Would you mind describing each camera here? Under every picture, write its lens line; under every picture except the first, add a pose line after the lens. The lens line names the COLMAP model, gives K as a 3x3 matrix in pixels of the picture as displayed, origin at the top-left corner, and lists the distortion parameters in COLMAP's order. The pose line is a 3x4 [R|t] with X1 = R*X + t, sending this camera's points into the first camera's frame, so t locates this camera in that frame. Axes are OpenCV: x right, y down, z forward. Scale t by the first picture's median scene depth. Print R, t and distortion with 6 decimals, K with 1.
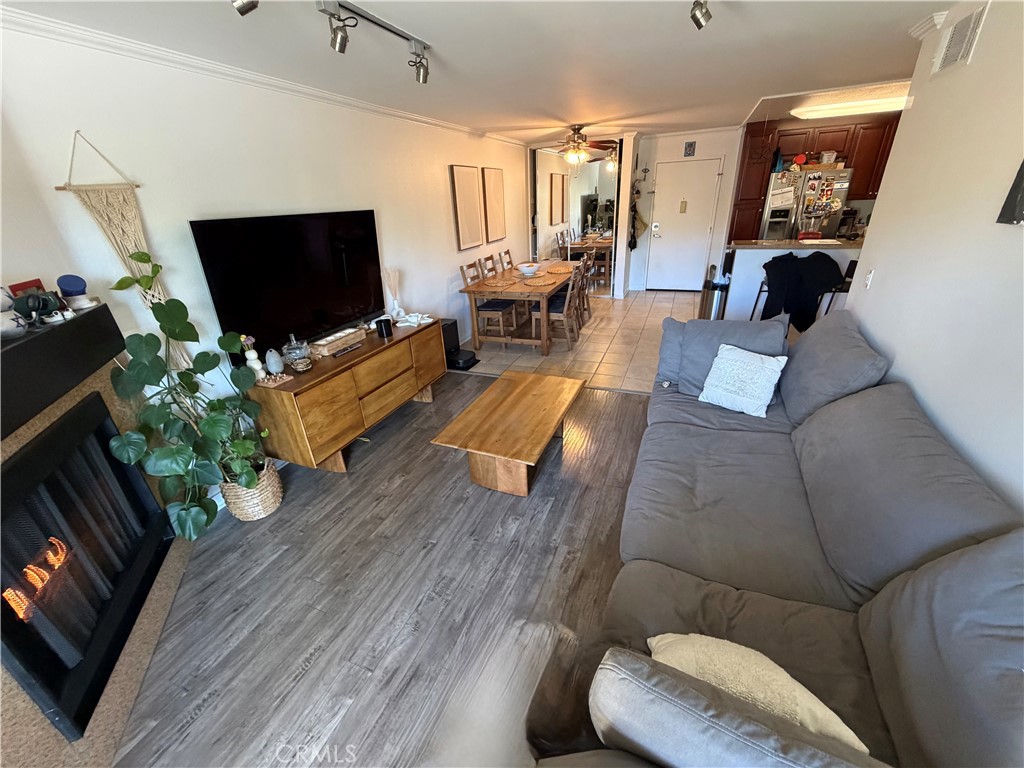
lens RADIAL K [[407.5, 0, 512.0], [0, 407.5, 384.0], [0, 0, 1]] dist [0.000437, 0.000017]
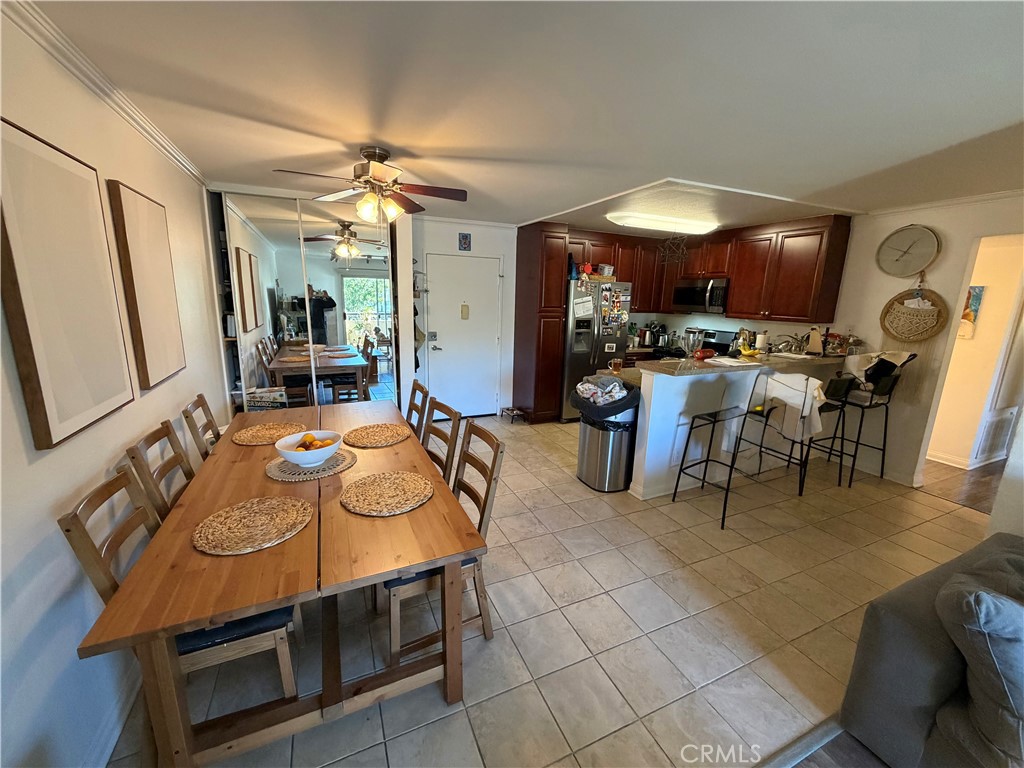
lens RADIAL K [[407.5, 0, 512.0], [0, 407.5, 384.0], [0, 0, 1]] dist [0.000437, 0.000017]
pose [[0.685180, -0.090058, 0.722785, -0.096566], [0.249962, 0.961136, -0.117201, -0.235036], [-0.684140, 0.260973, 0.681063, 0.554494]]
